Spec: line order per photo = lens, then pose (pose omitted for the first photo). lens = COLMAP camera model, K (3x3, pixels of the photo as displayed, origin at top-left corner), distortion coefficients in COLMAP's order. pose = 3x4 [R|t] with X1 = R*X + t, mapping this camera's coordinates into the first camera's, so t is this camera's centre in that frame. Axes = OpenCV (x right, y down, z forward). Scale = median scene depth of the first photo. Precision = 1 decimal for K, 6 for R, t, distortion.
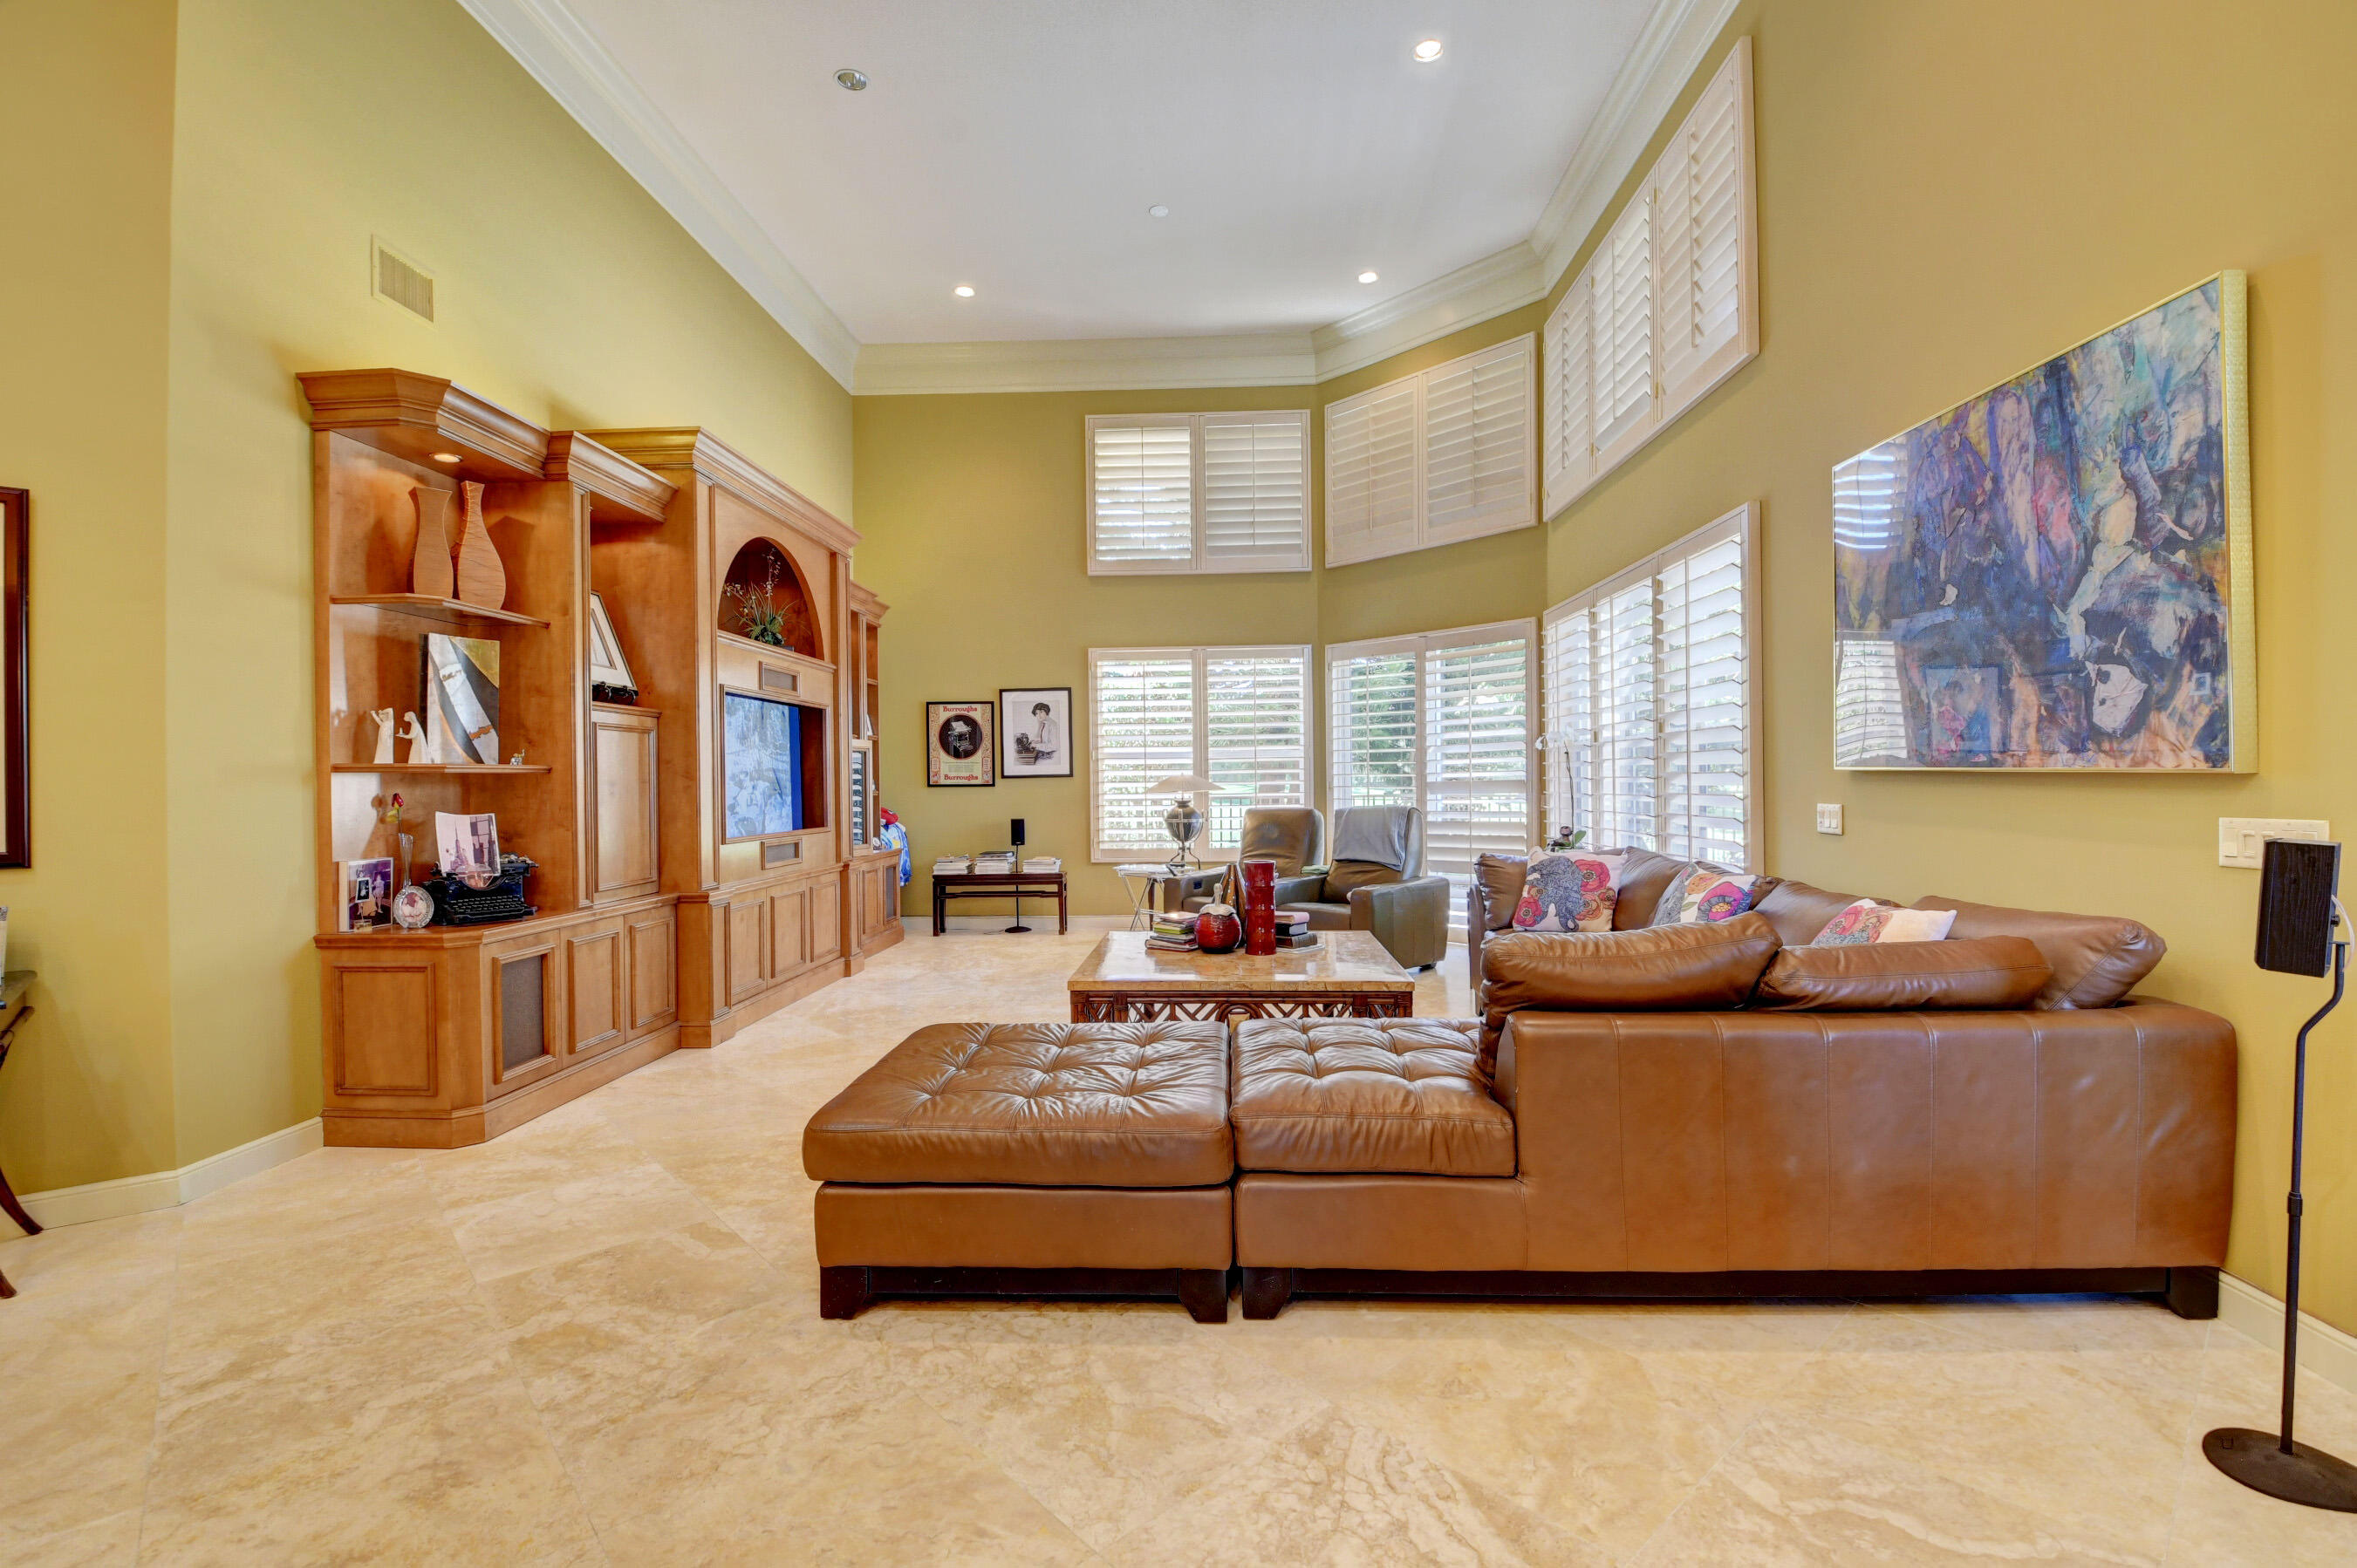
lens RADIAL K [[1034.3, 0, 1173.7], [0, 1034.3, 788.6], [0, 0, 1]] dist [0.020168, -0.030391]
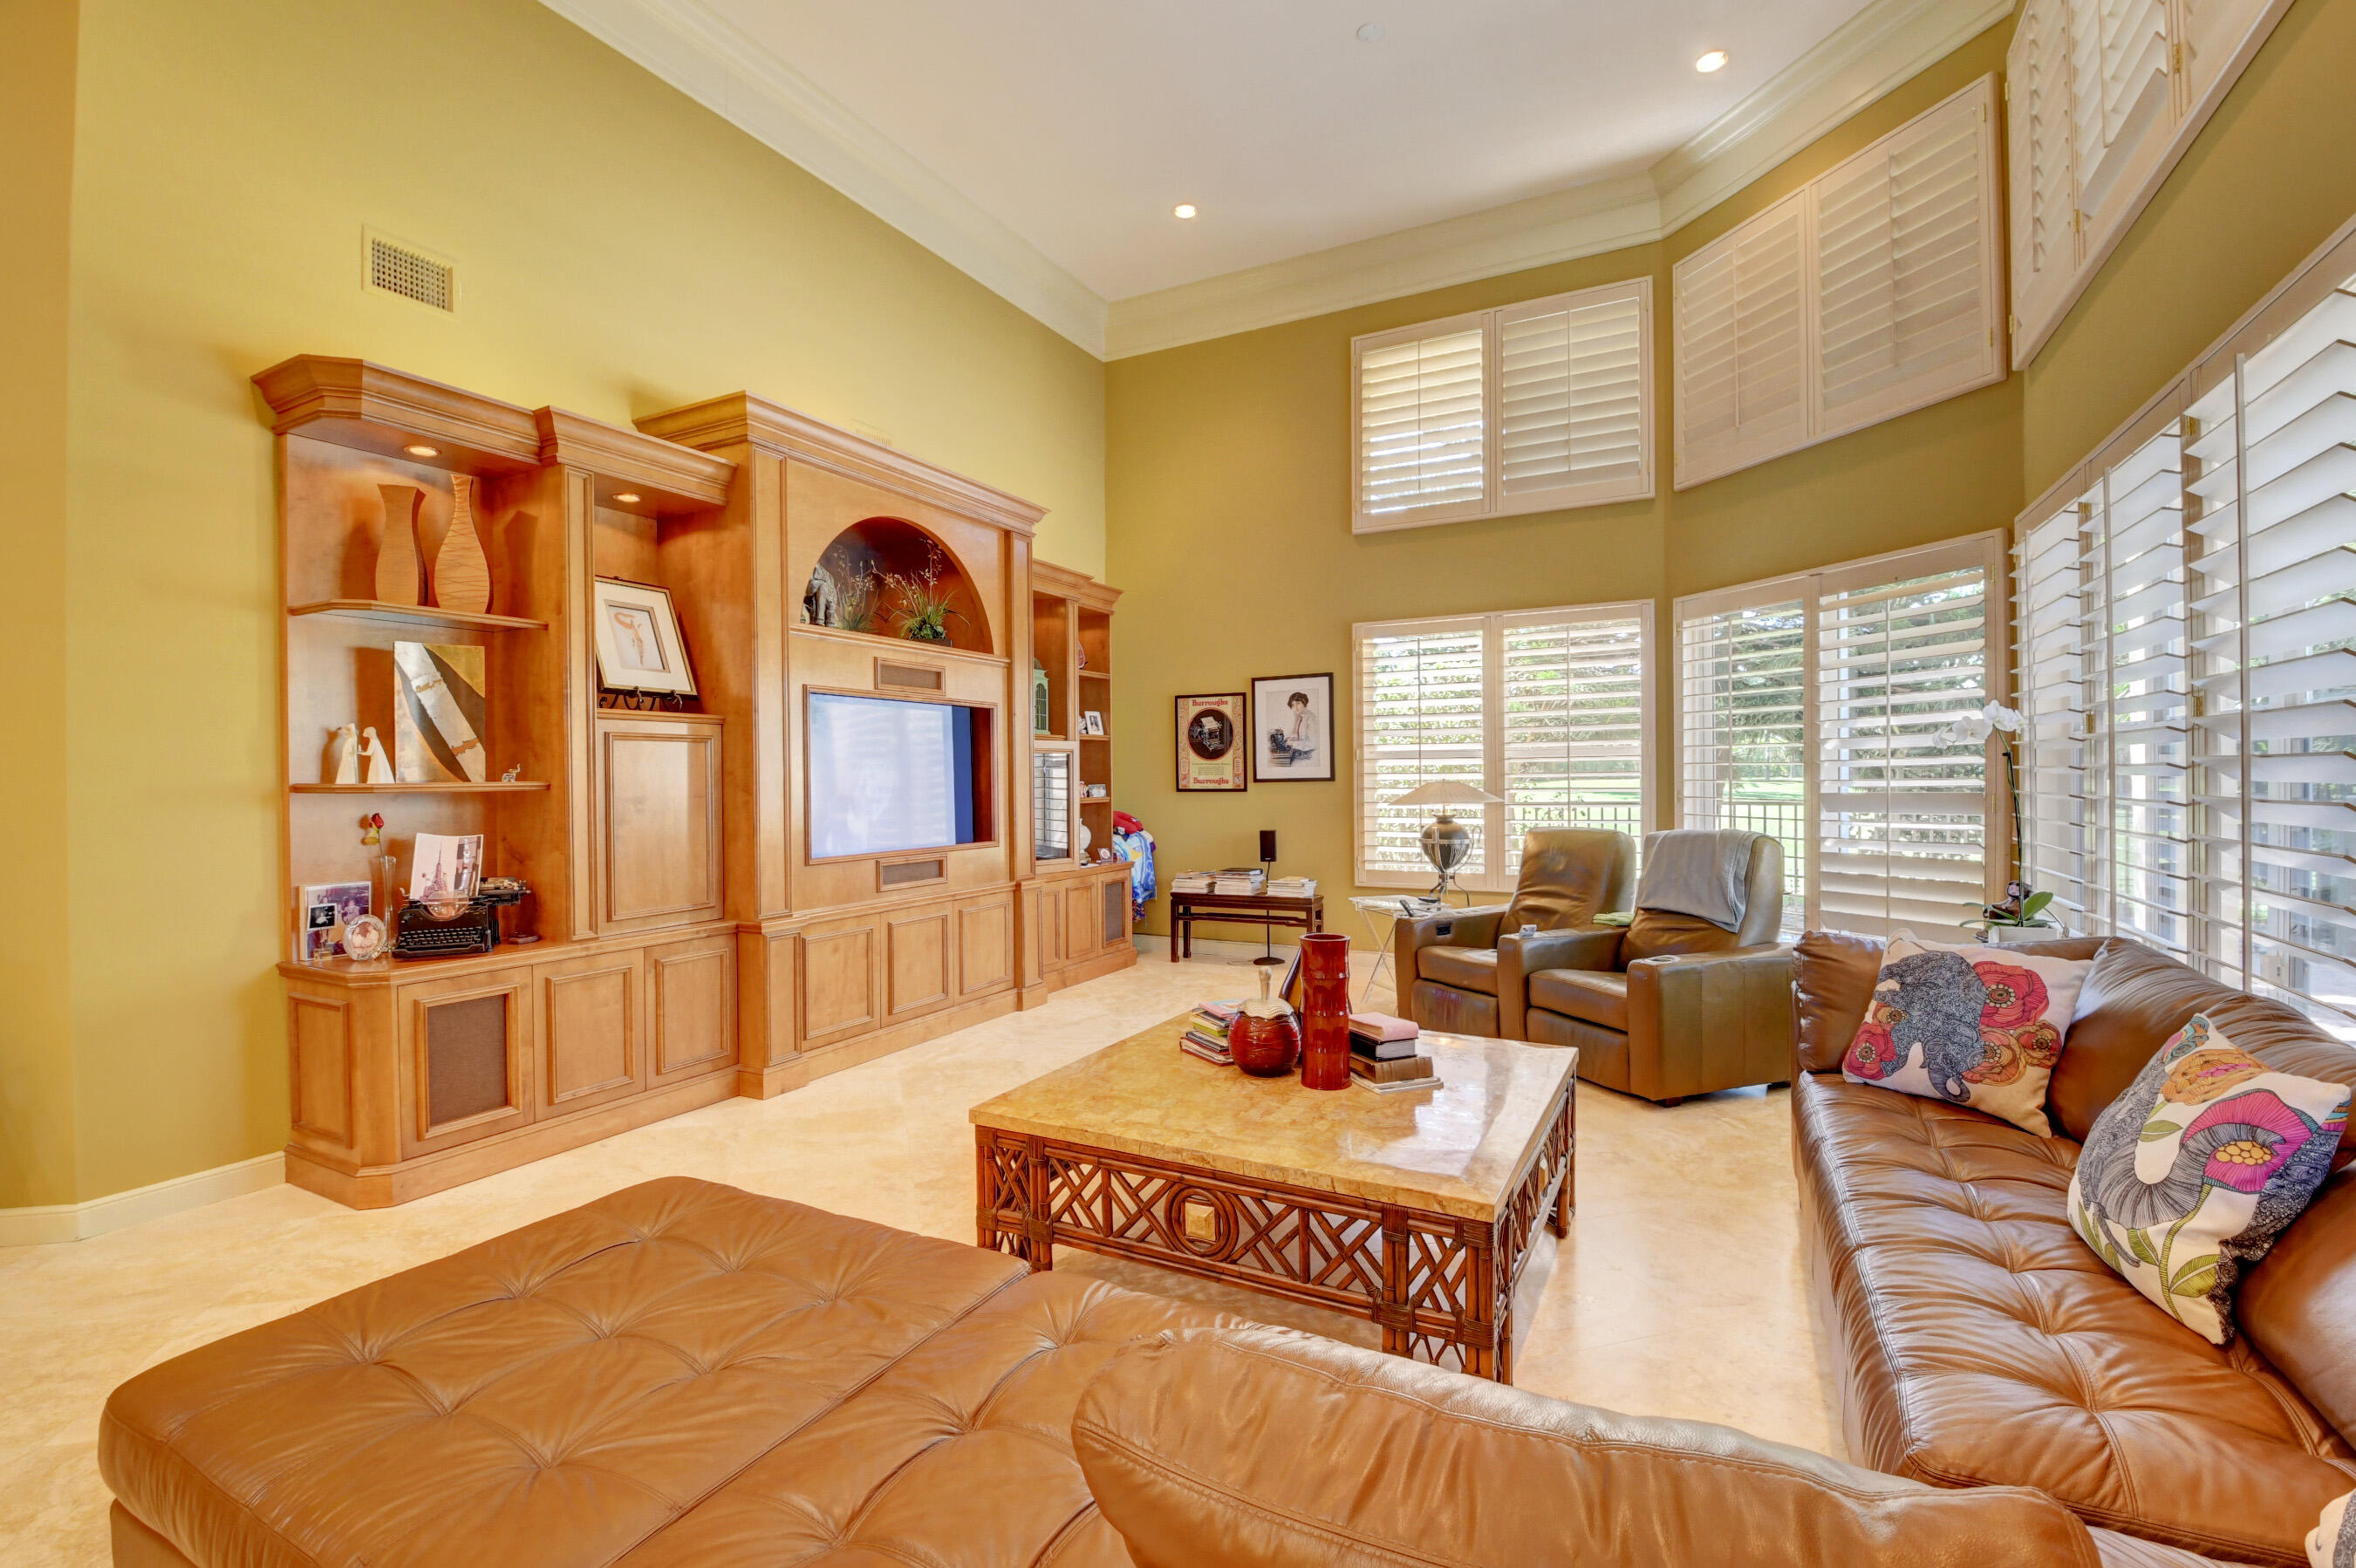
lens RADIAL K [[1033.8, 0, 1173.2], [0, 1033.8, 788.6], [0, 0, 1]] dist [0.020168, -0.030391]
pose [[0.908044, 0.007088, -0.418814, 0.214202], [-0.003249, 0.999946, 0.009878, -0.021107], [0.418862, -0.007609, 0.908018, 0.319583]]
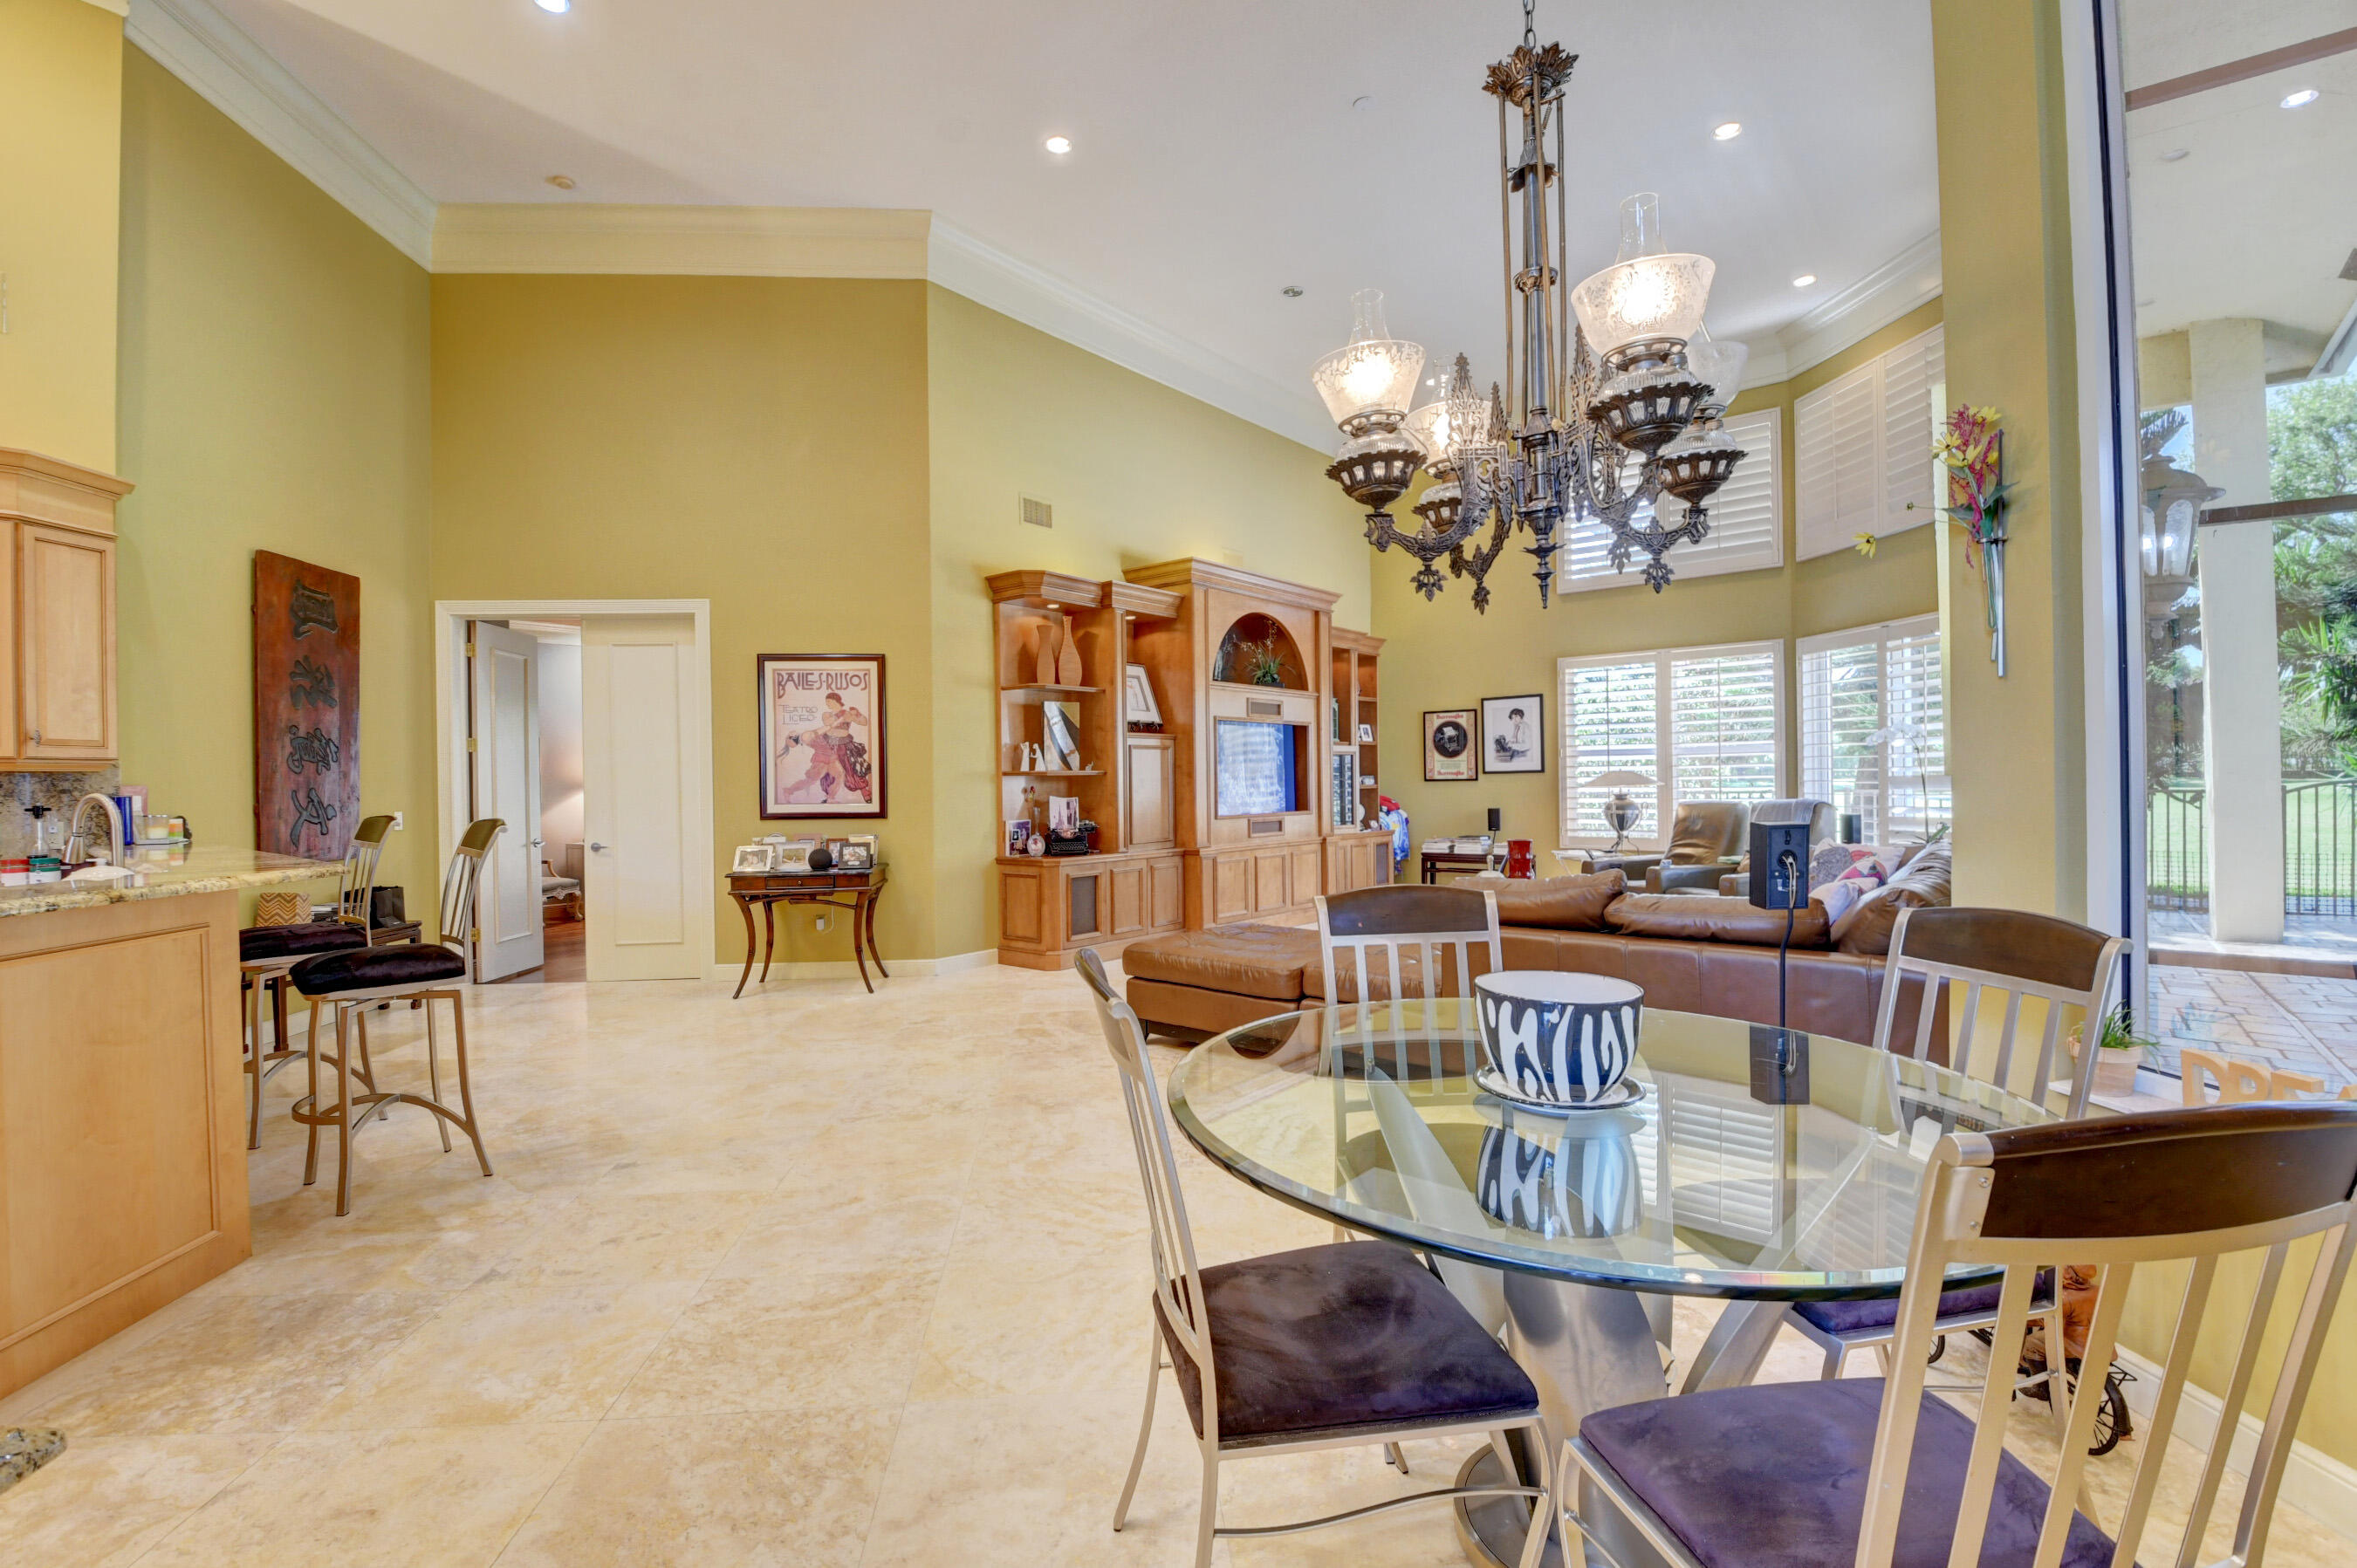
lens RADIAL K [[1034.3, 0, 1173.7], [0, 1034.3, 788.6], [0, 0, 1]] dist [0.020168, -0.030391]
pose [[0.800313, 0.004364, -0.599567, 0.426092], [0.000498, 0.999968, 0.007944, -0.004331], [0.599583, -0.006656, 0.800285, -0.261558]]
